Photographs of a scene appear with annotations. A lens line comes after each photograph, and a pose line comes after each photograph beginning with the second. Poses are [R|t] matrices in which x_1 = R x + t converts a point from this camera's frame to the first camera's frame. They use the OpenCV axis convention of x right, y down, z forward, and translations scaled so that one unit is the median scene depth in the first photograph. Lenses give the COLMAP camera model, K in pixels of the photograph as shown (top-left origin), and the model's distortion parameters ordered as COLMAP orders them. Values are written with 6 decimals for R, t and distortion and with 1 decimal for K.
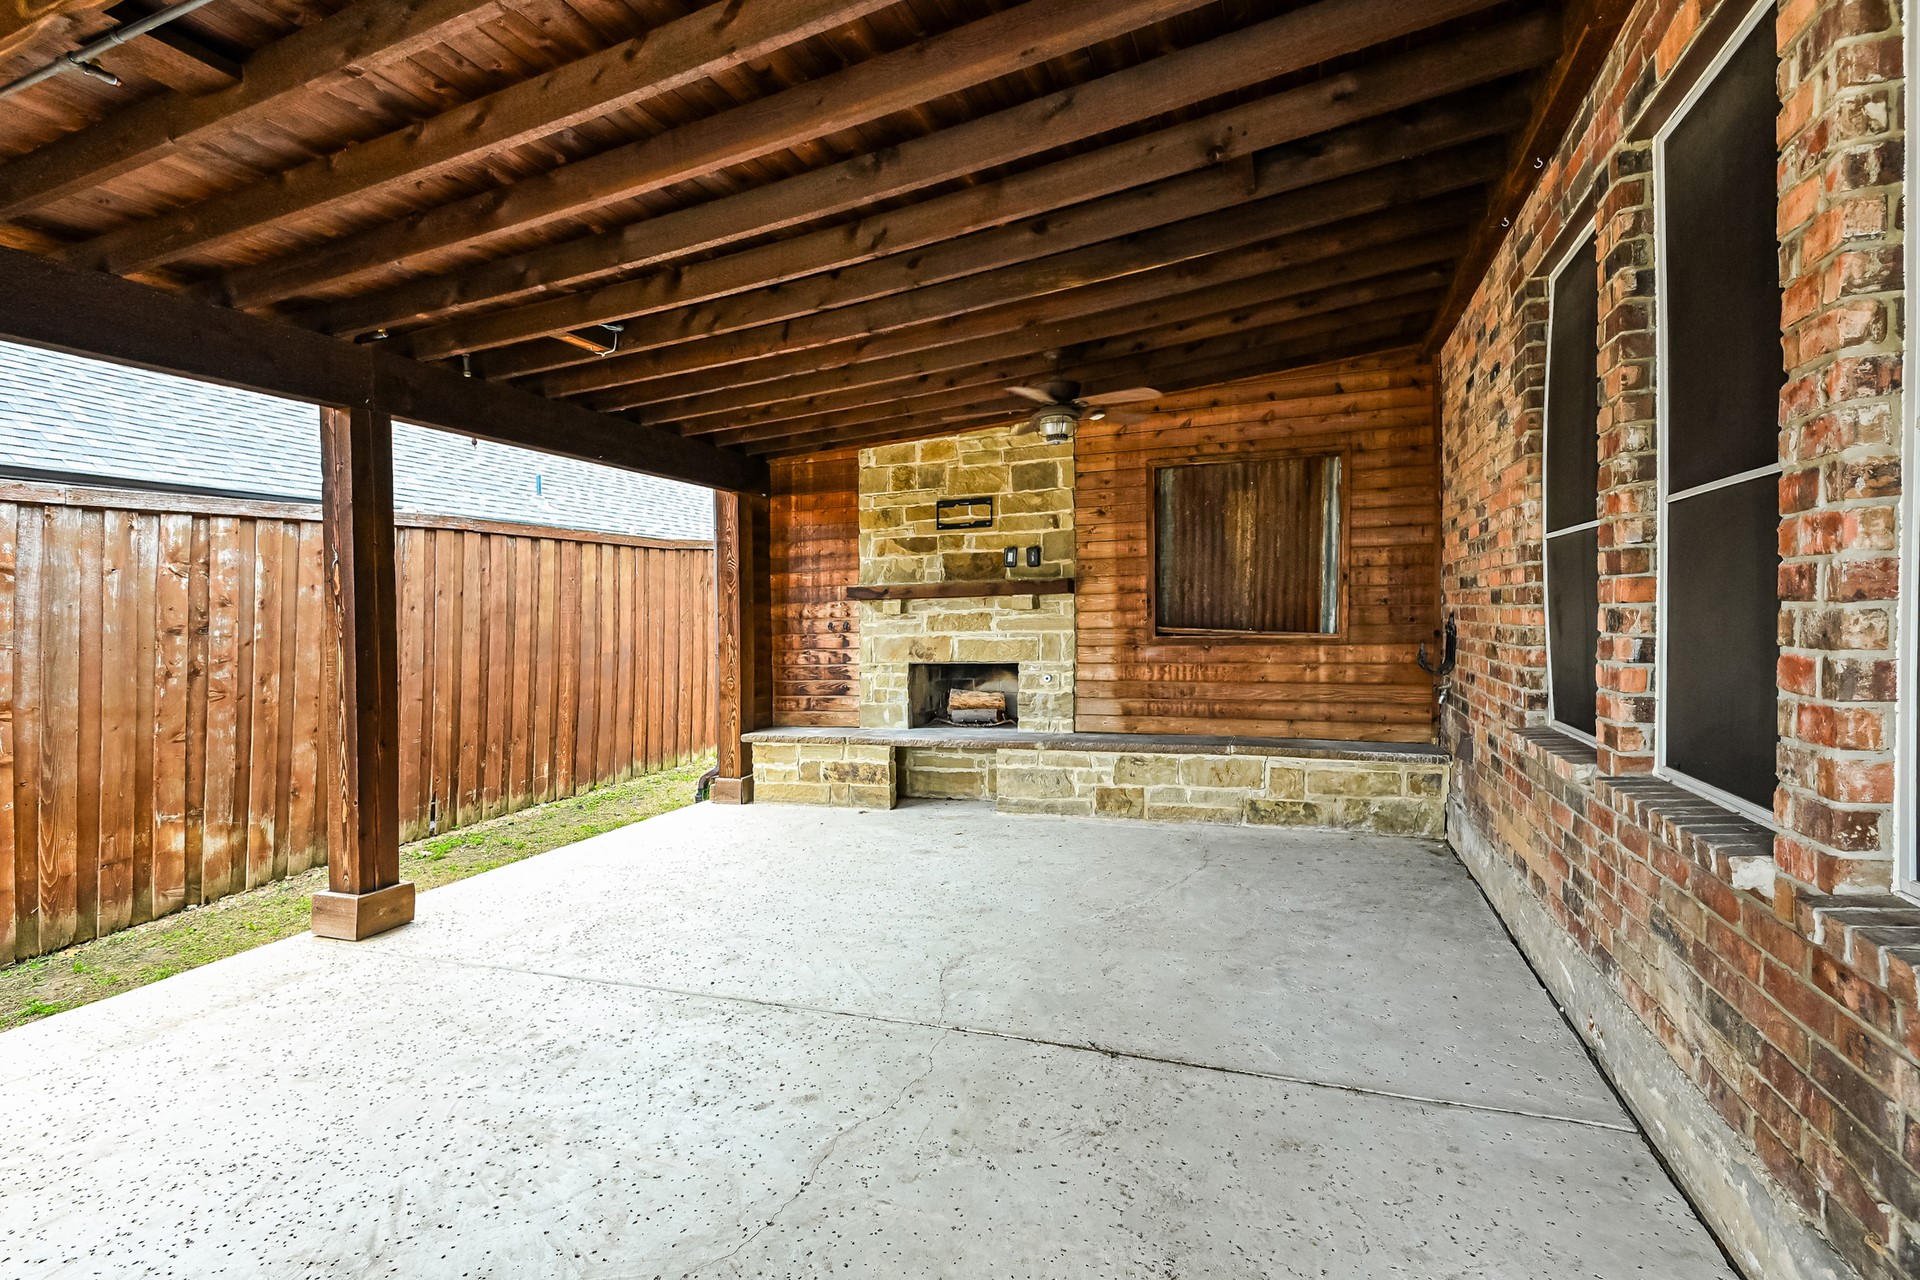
lens RADIAL K [[866.5, 0, 964.3], [0, 866.5, 632.0], [0, 0, 1]] dist [0.008016, -0.001511]
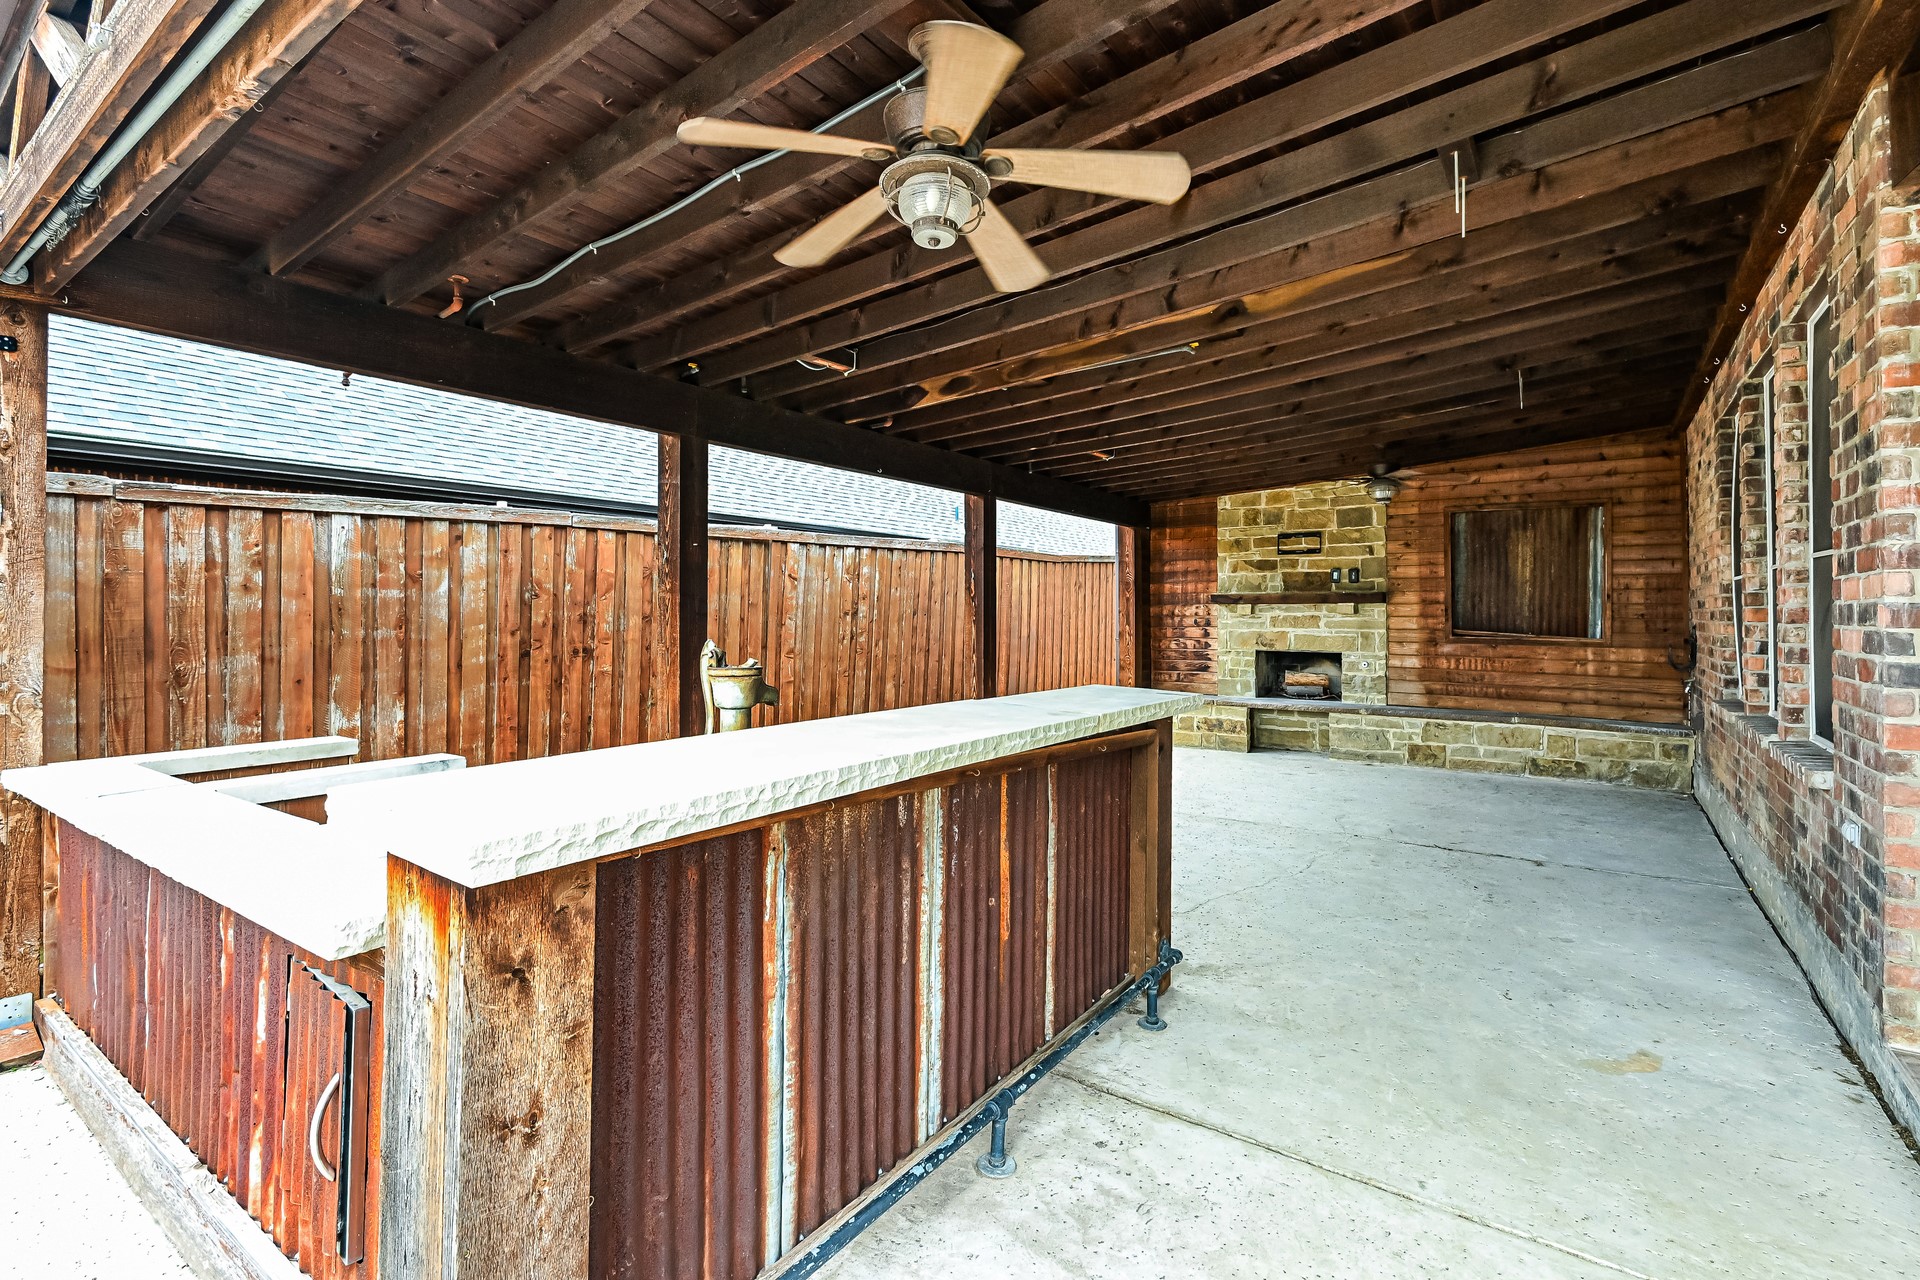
lens RADIAL K [[866.5, 0, 1001.0], [0, 866.5, 567.6], [0, 0, 1]] dist [0.008016, -0.001511]
pose [[0.973116, 0.015936, -0.229762, -0.157087], [-0.032105, 0.997249, -0.066805, 0.010952], [0.228065, 0.072386, 0.970951, -0.491666]]
